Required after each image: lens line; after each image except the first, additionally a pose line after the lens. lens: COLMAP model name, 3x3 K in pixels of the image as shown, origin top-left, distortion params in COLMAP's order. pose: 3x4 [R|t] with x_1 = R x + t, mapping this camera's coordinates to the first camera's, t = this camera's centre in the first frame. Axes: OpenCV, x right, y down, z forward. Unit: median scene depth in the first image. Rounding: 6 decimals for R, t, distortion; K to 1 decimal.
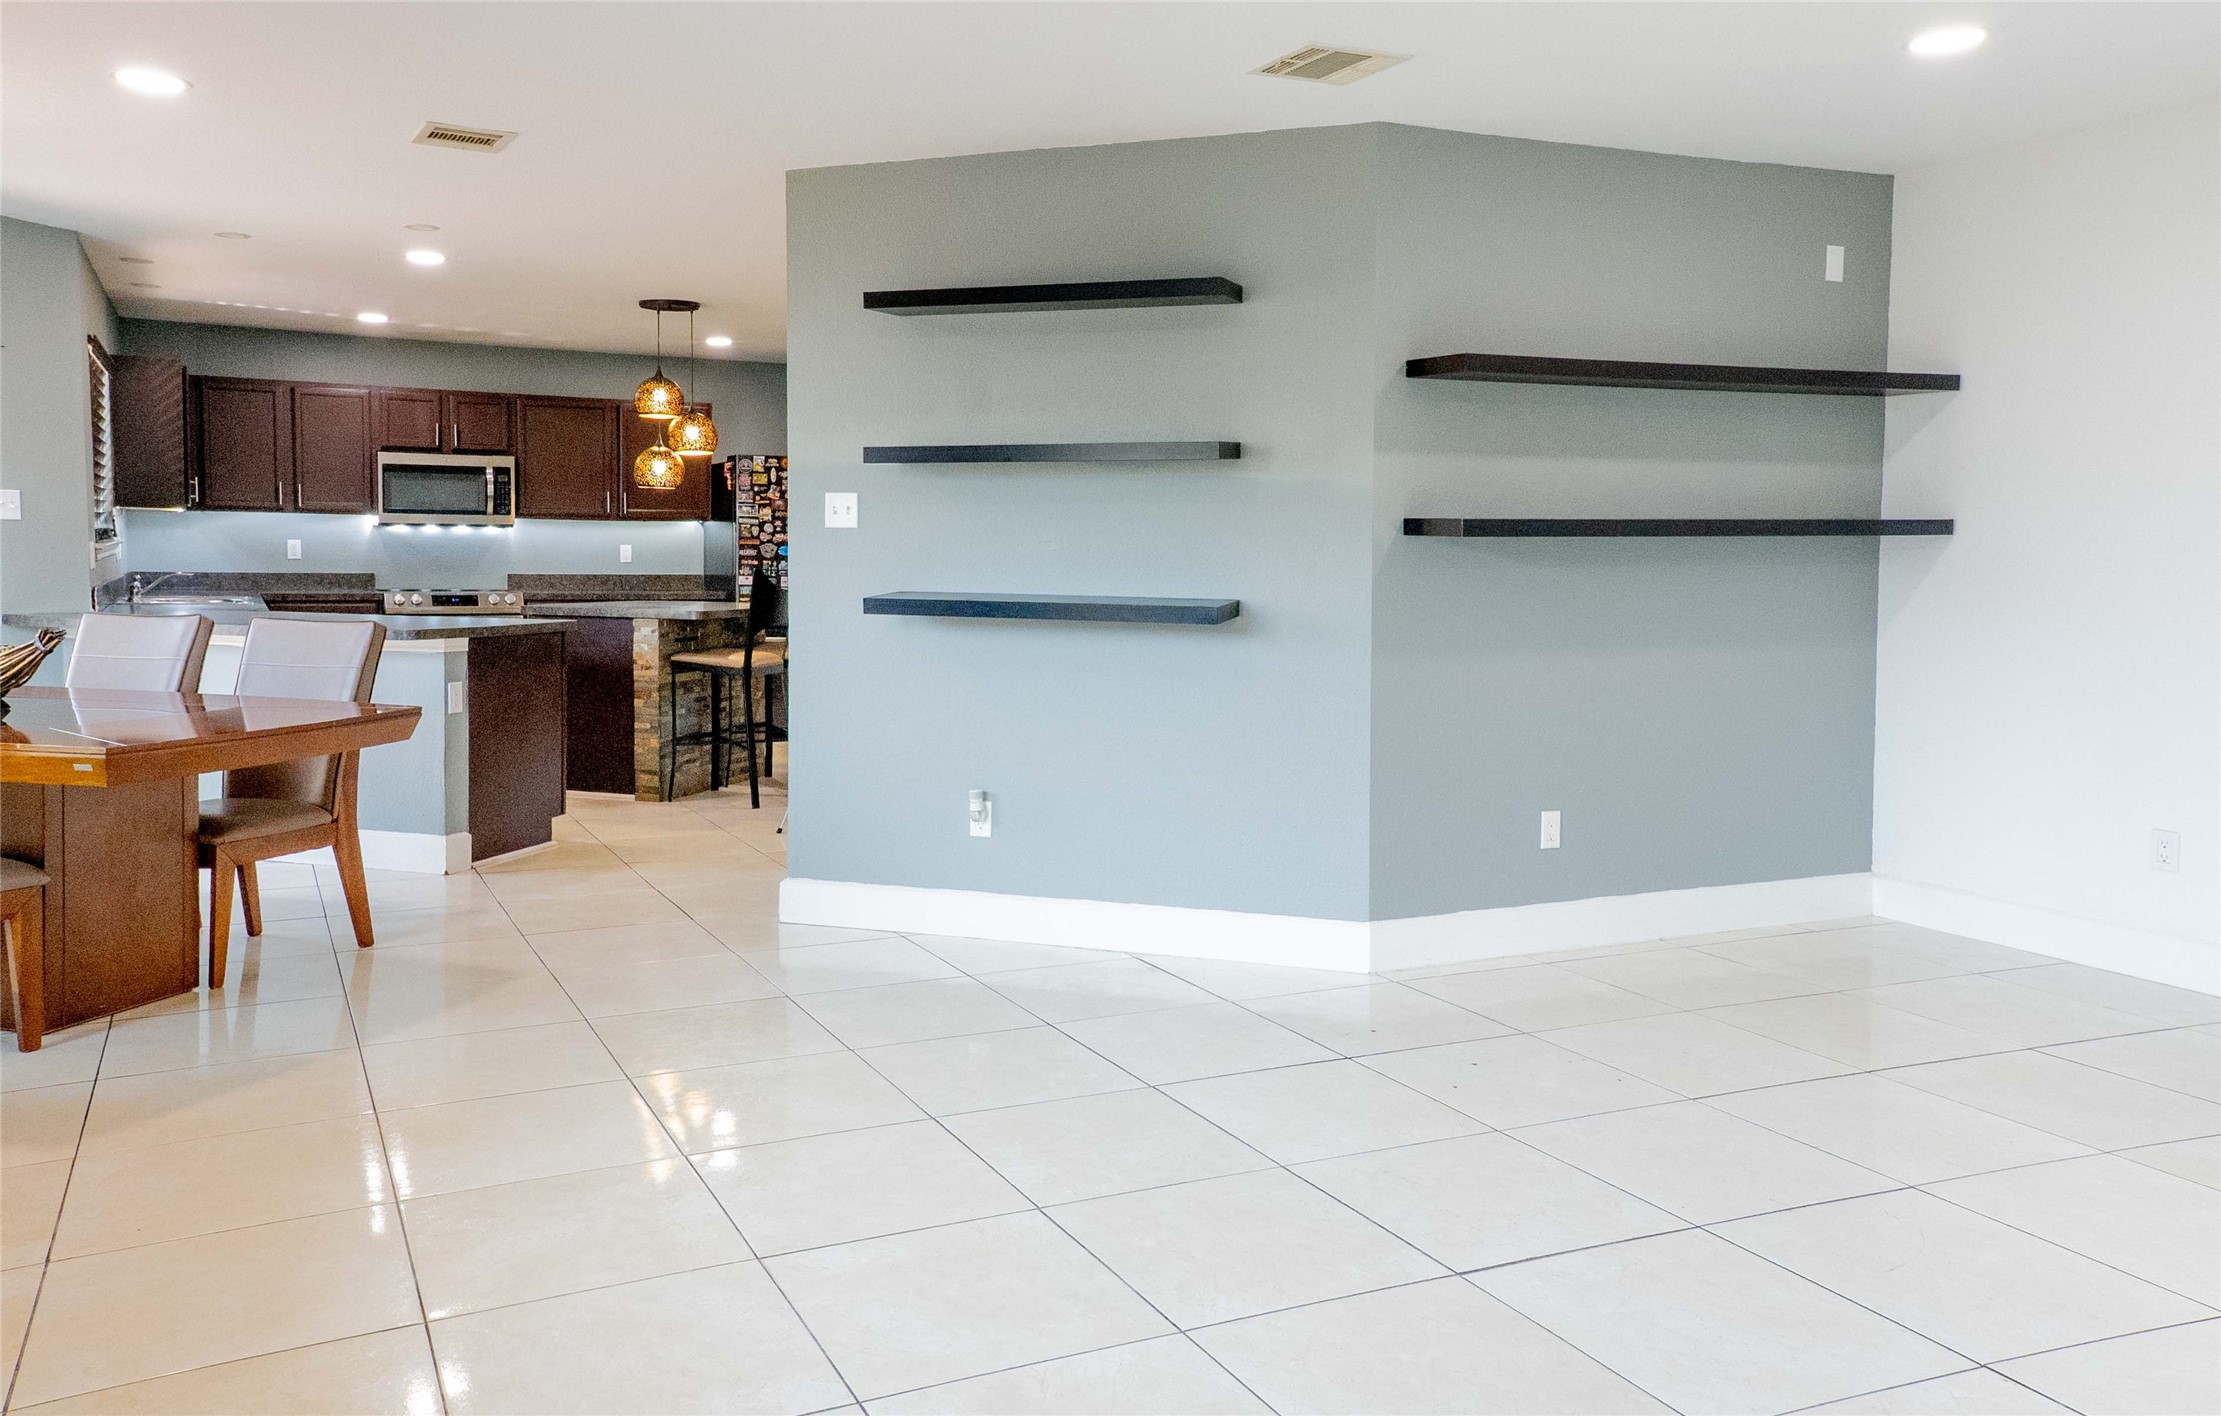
lens RADIAL K [[1795.8, 0, 1109.5], [0, 1795.8, 623.1], [0, 0, 1]] dist [0.087589, 0.002983]
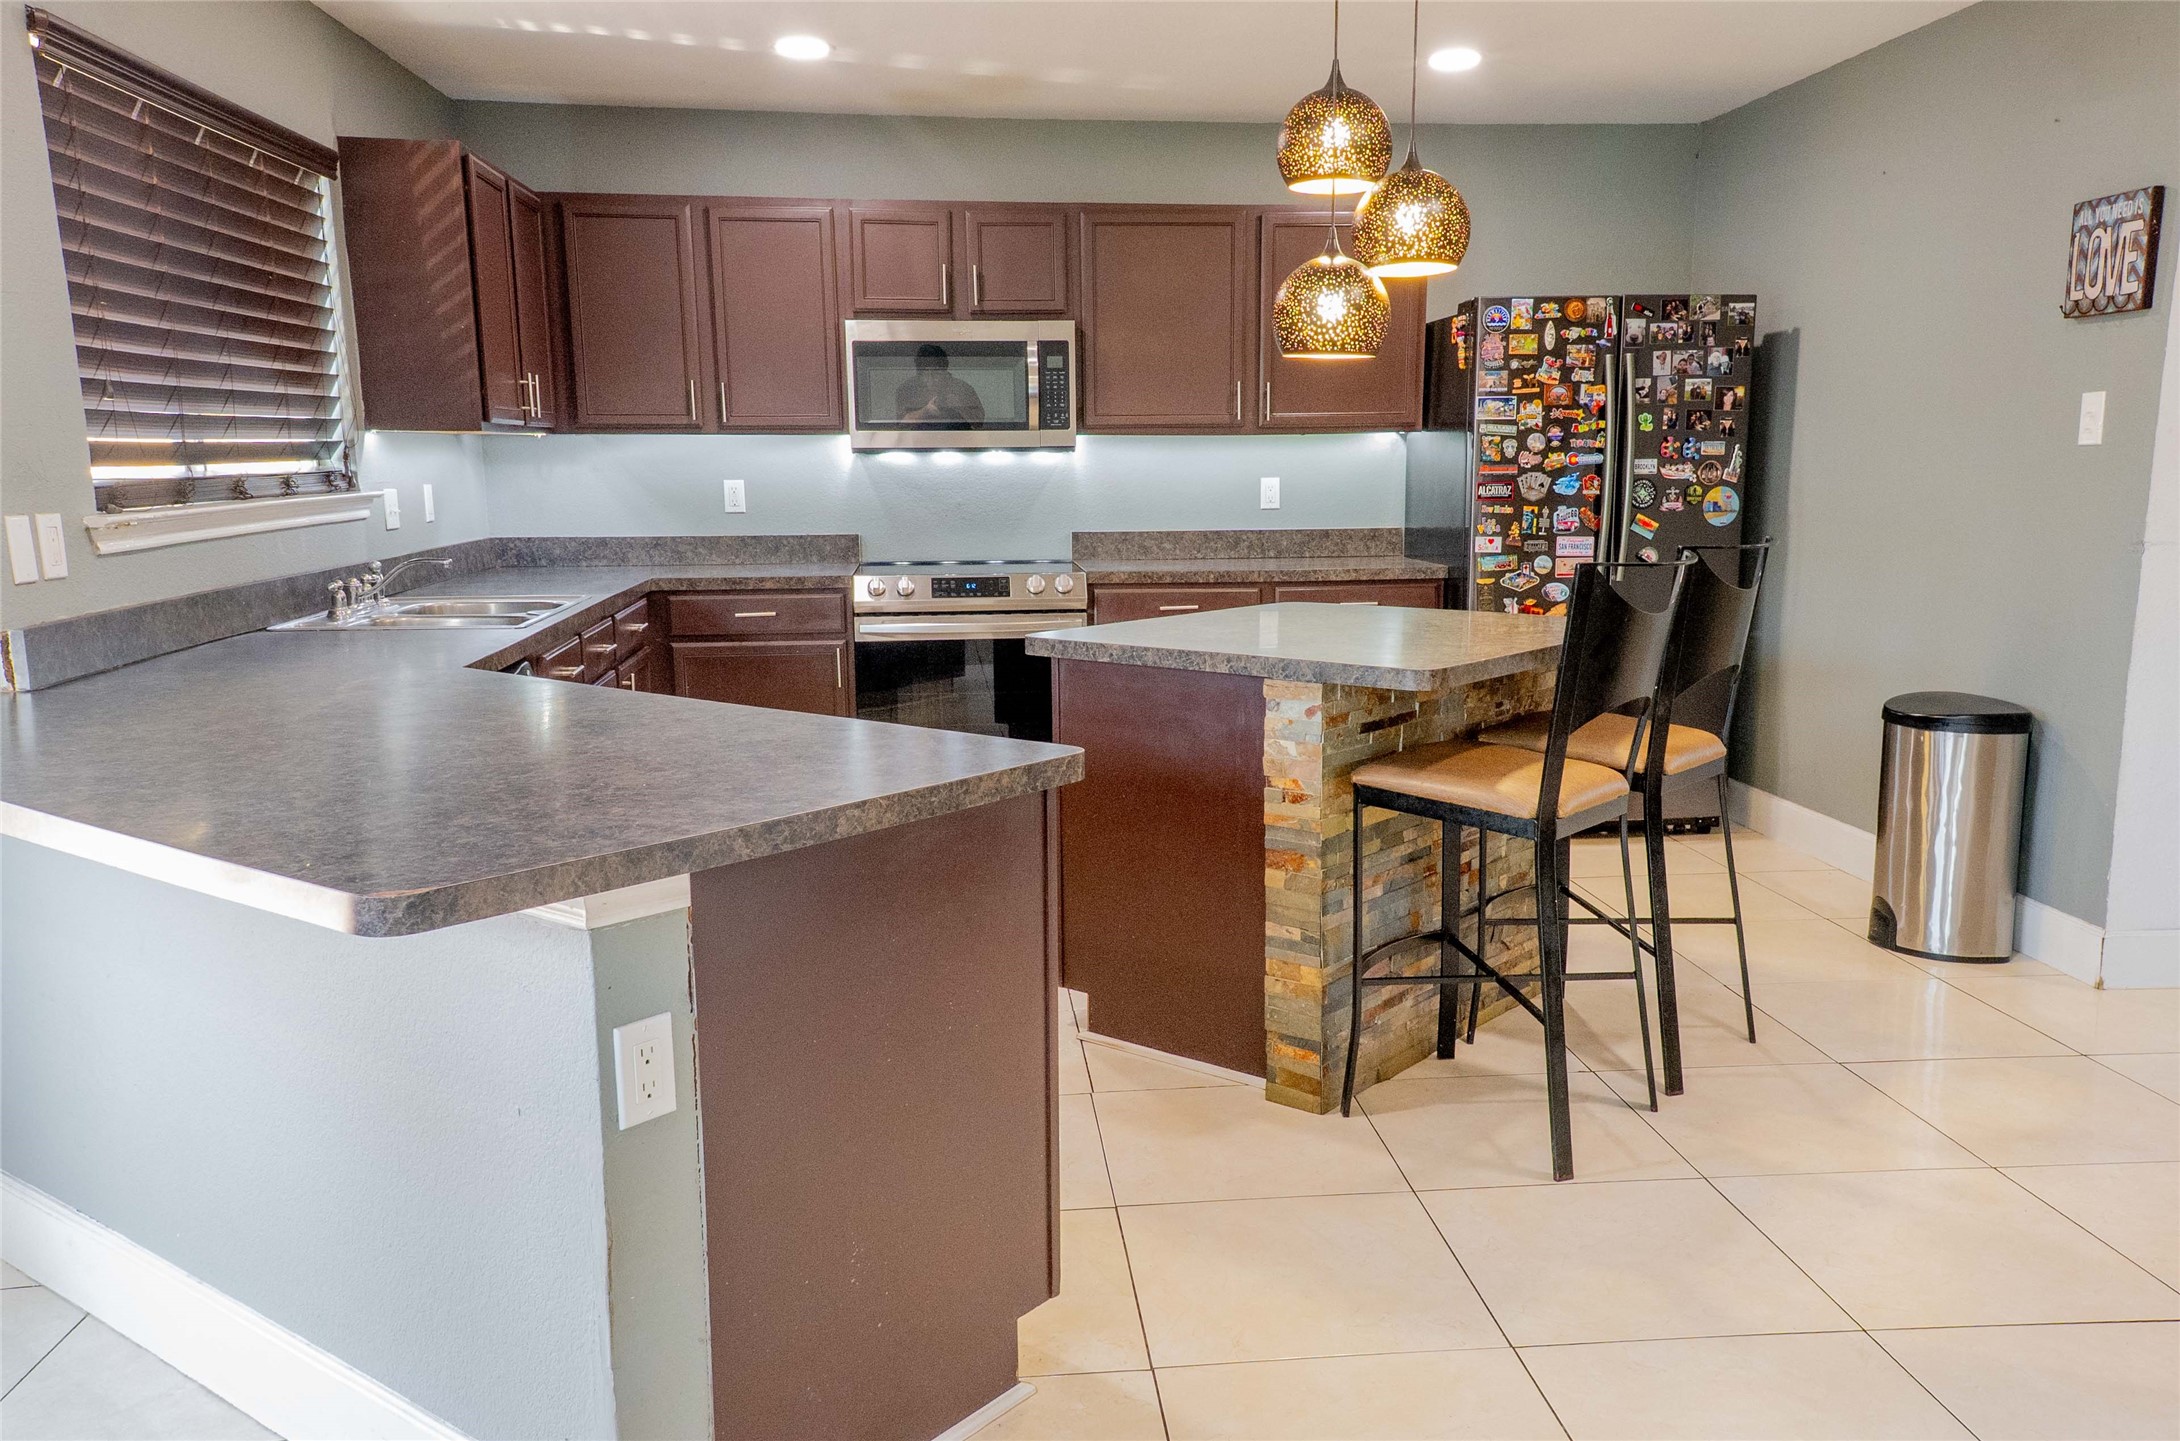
lens RADIAL K [[1865.9, 0, 1090.0], [0, 1865.9, 720.5], [0, 0, 1]] dist [0.070945, 0.002719]
pose [[0.932321, 0.035434, -0.359892, -0.119717], [0.000245, 0.995126, 0.098612, -0.028254], [0.361632, -0.092026, 0.927768, 0.480139]]
